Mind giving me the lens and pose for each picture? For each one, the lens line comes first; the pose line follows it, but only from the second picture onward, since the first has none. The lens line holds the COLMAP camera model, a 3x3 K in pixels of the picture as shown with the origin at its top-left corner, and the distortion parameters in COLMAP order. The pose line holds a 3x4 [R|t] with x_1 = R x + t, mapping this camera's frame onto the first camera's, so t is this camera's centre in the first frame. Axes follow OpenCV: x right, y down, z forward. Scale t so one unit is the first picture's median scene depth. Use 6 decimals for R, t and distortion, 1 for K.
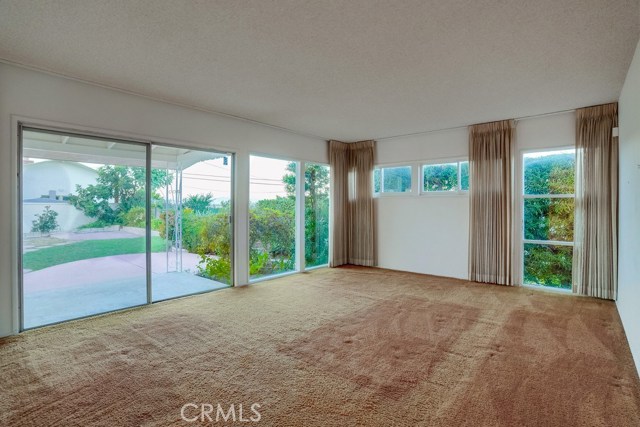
lens RADIAL K [[336.4, 0, 319.6], [0, 336.4, 210.4], [0, 0, 1]] dist [-0.003461, 0.000097]
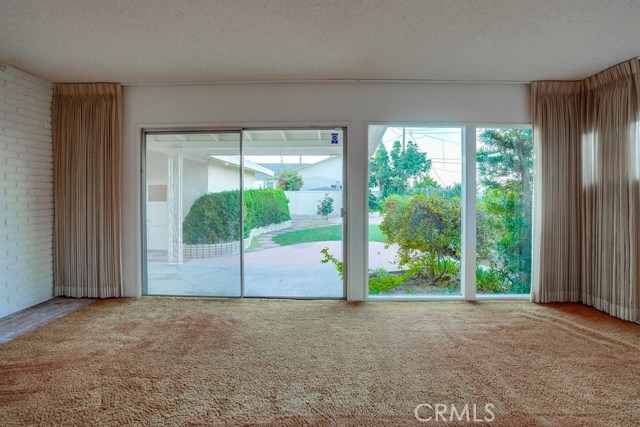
lens RADIAL K [[334.3, 0, 341.6], [0, 334.3, 202.2], [0, 0, 1]] dist [-0.075444, 0.034818]
pose [[0.635908, 0.022142, -0.771447, 0.316808], [-0.010969, 0.999747, 0.019653, -0.013437], [0.771687, -0.004036, 0.635989, 0.492606]]
